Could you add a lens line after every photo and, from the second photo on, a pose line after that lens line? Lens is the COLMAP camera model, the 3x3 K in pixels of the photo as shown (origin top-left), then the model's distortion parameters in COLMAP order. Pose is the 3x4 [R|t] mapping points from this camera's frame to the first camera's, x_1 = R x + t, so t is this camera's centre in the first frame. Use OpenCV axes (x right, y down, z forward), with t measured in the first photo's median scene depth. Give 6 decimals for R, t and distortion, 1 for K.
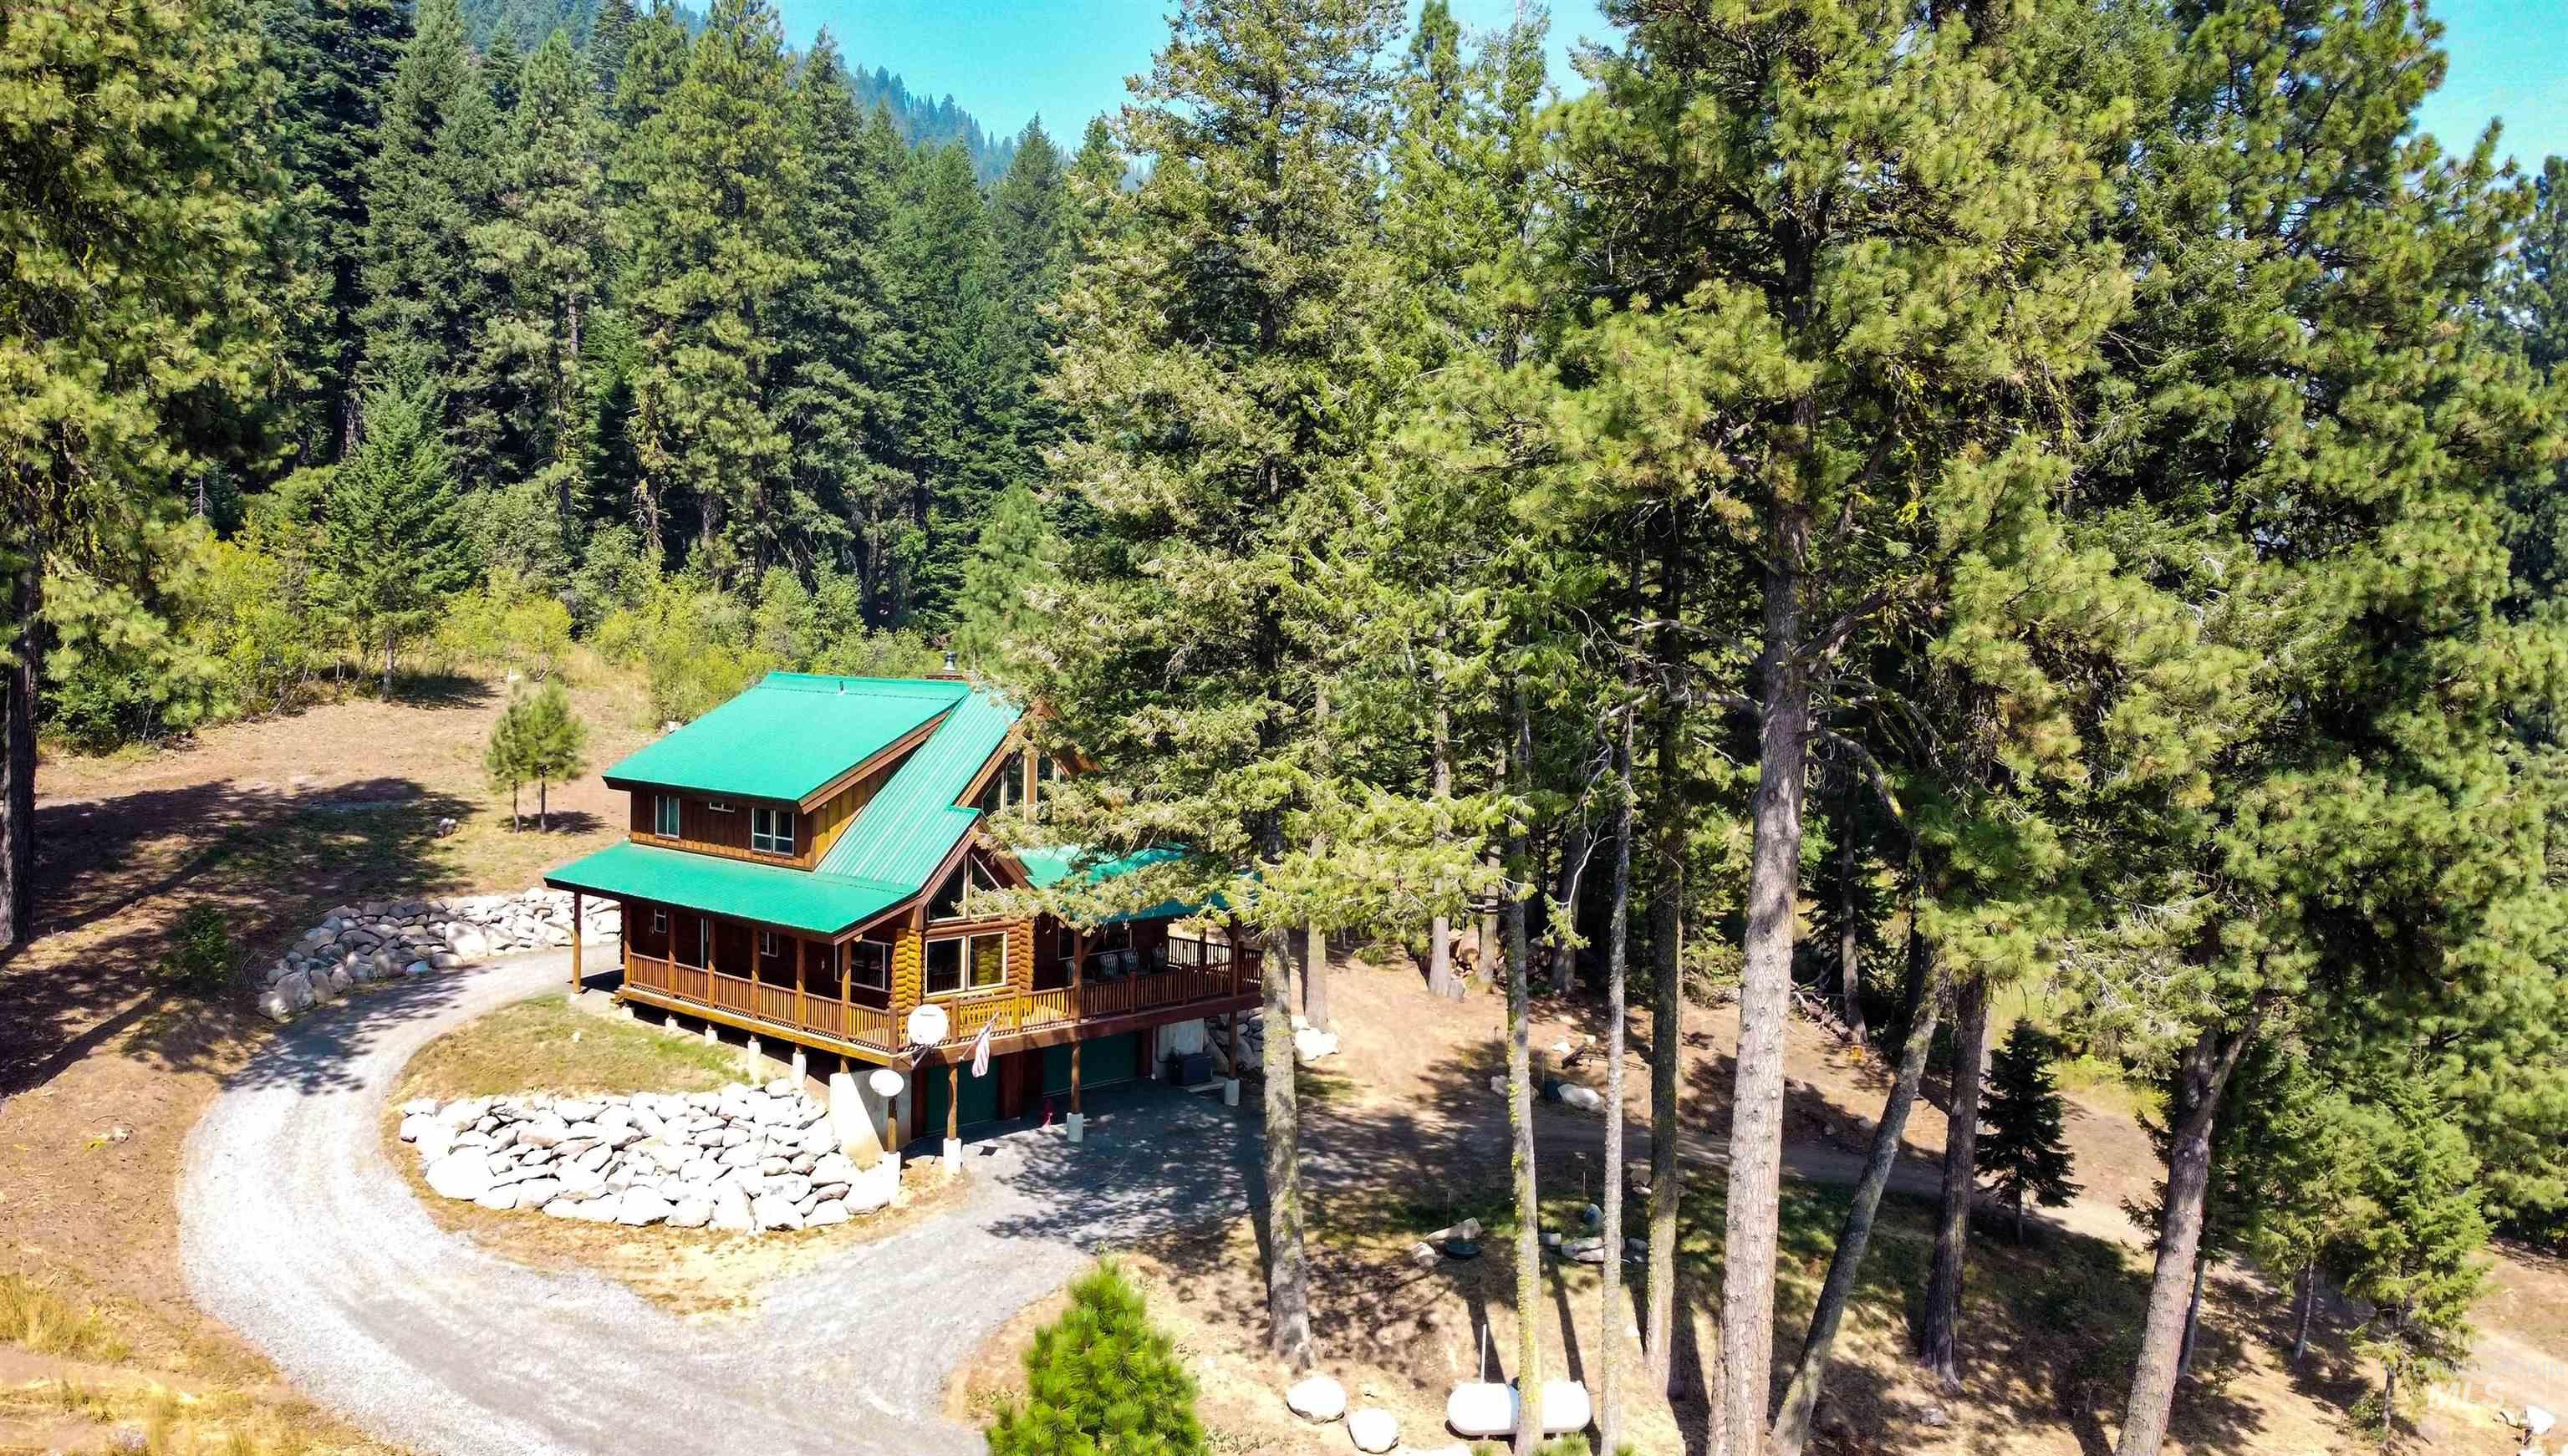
lens RADIAL K [[1928.4, 0, 1286.1], [0, 1928.4, 724.4], [0, 0, 1]] dist [0.003866, -0.008882]
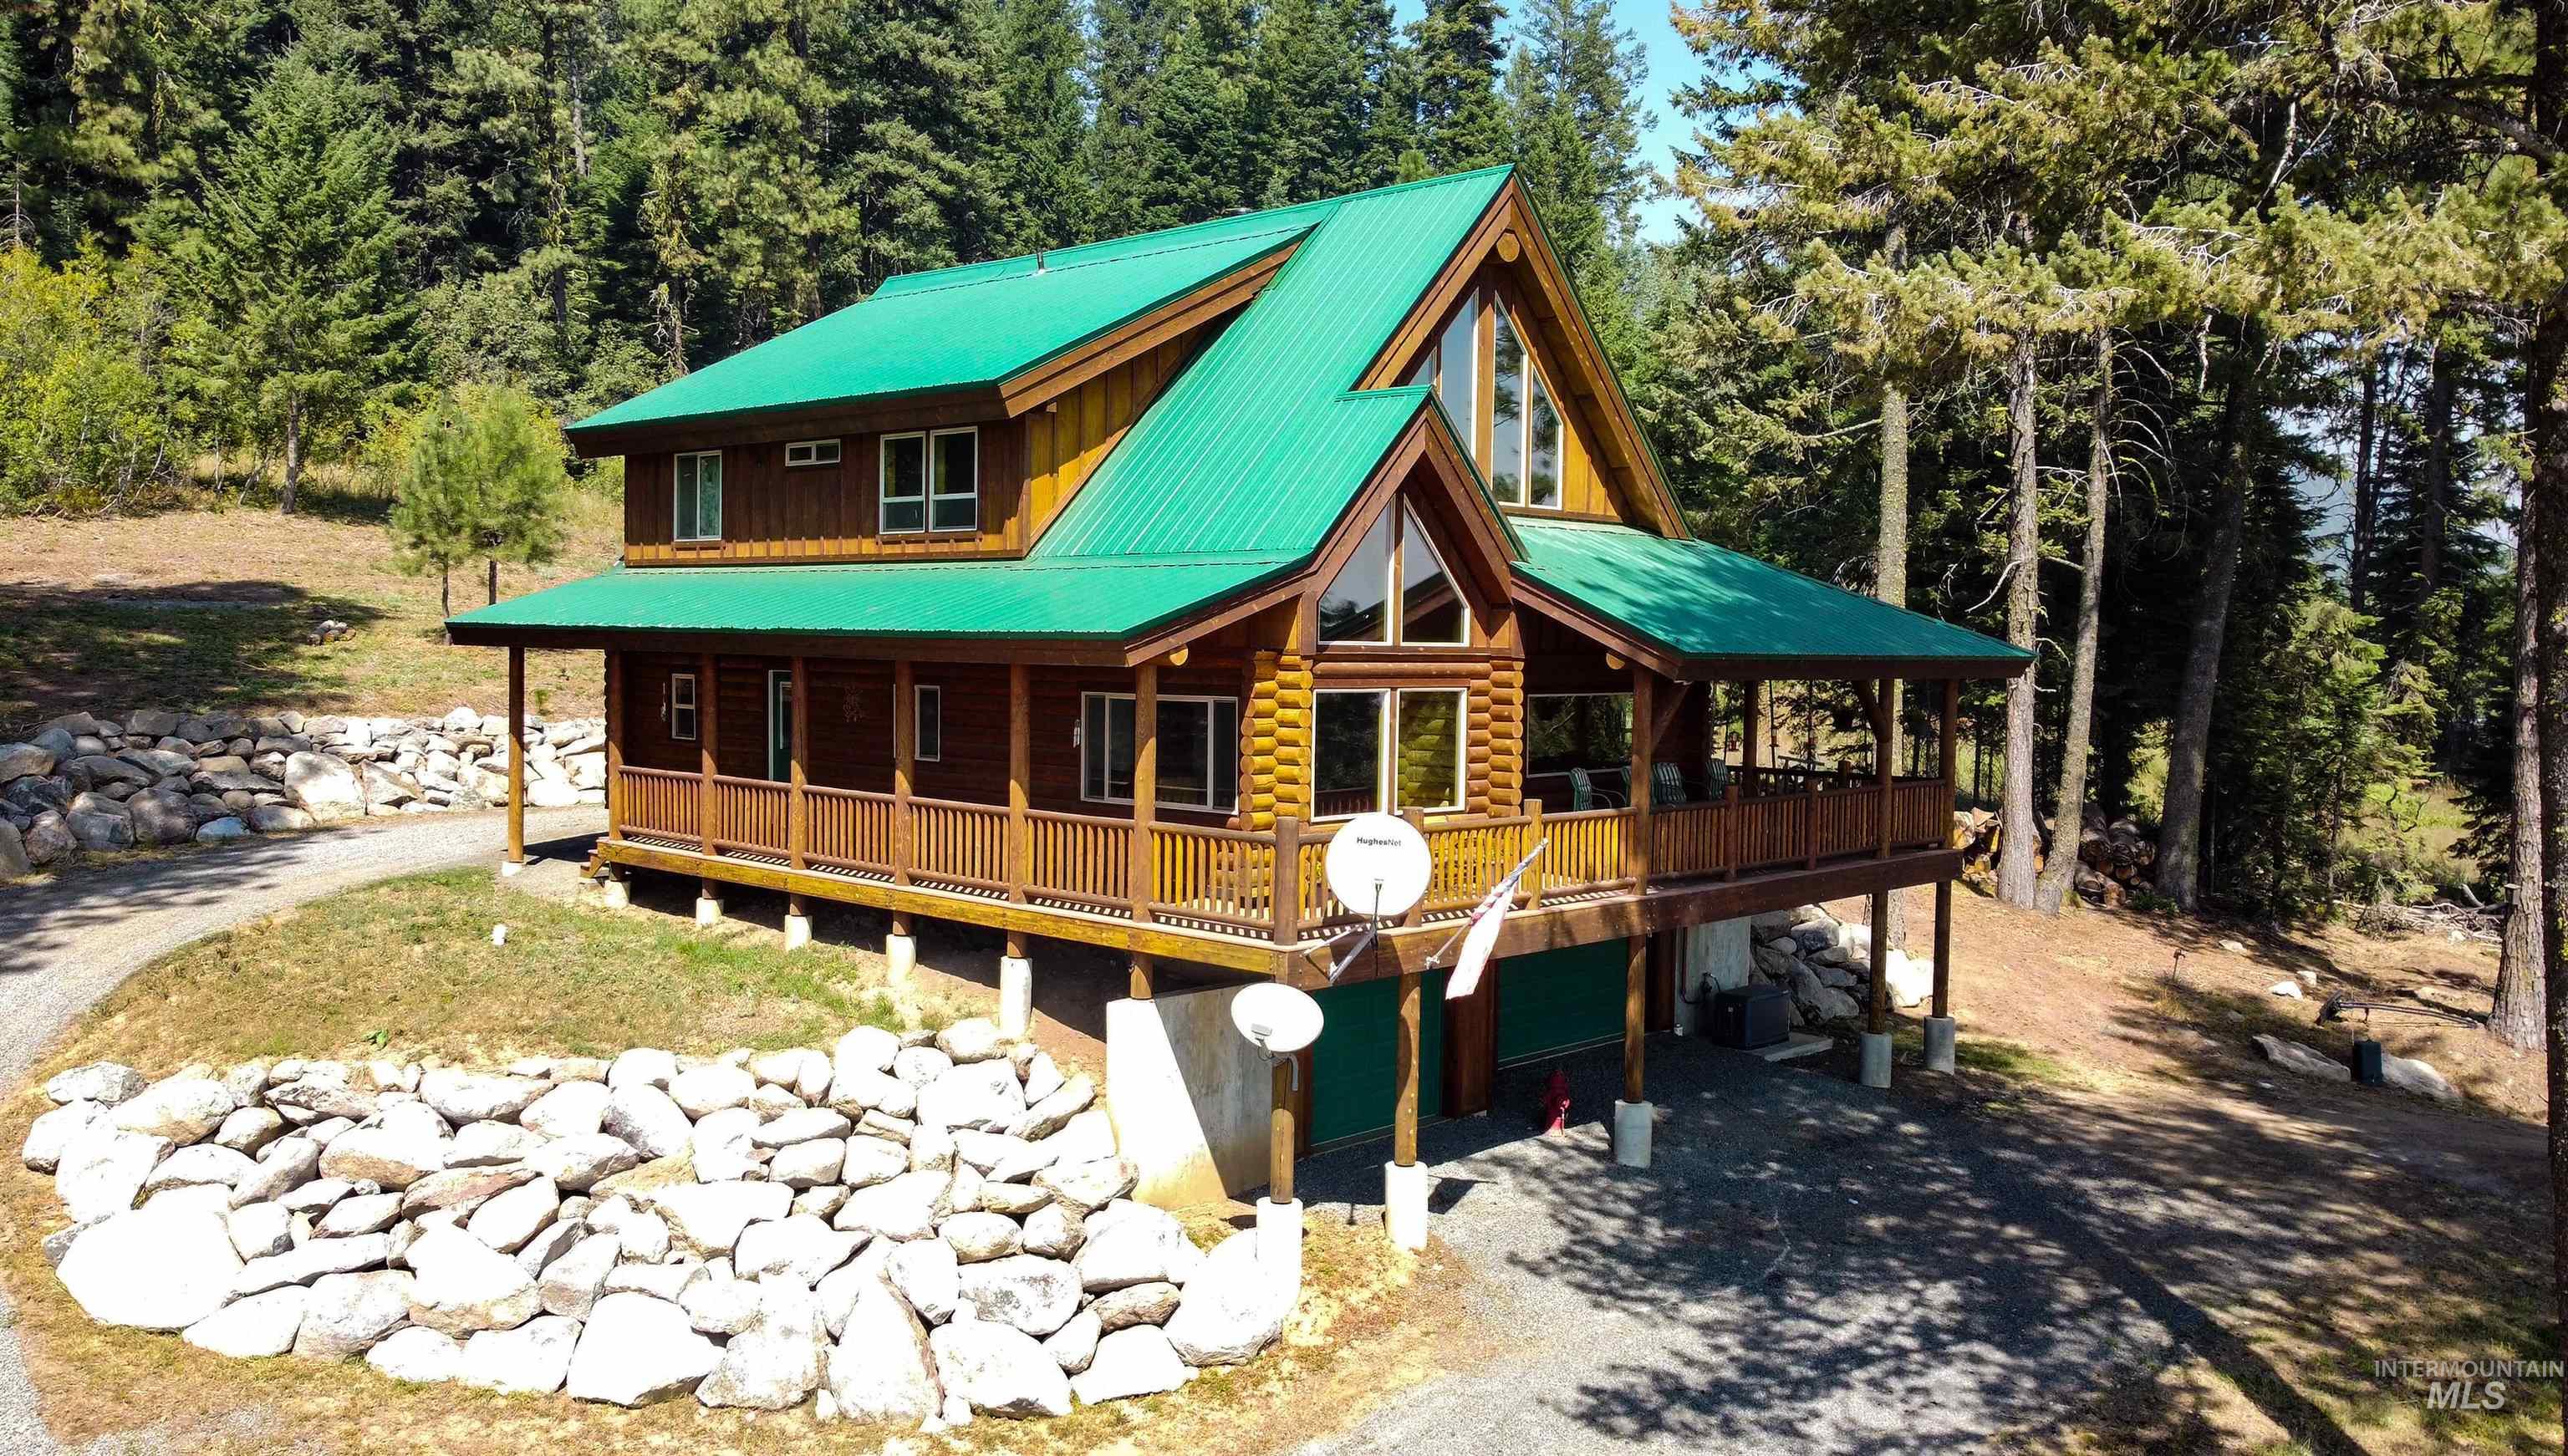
lens RADIAL K [[1928.4, 0, 1282.4], [0, 1928.4, 726.2], [0, 0, 1]] dist [0.003866, -0.008882]
pose [[0.999876, -0.004458, -0.015129, -0.177433], [0.004426, 0.999988, -0.002142, 0.114992], [0.015138, 0.002074, 0.999883, 0.550817]]
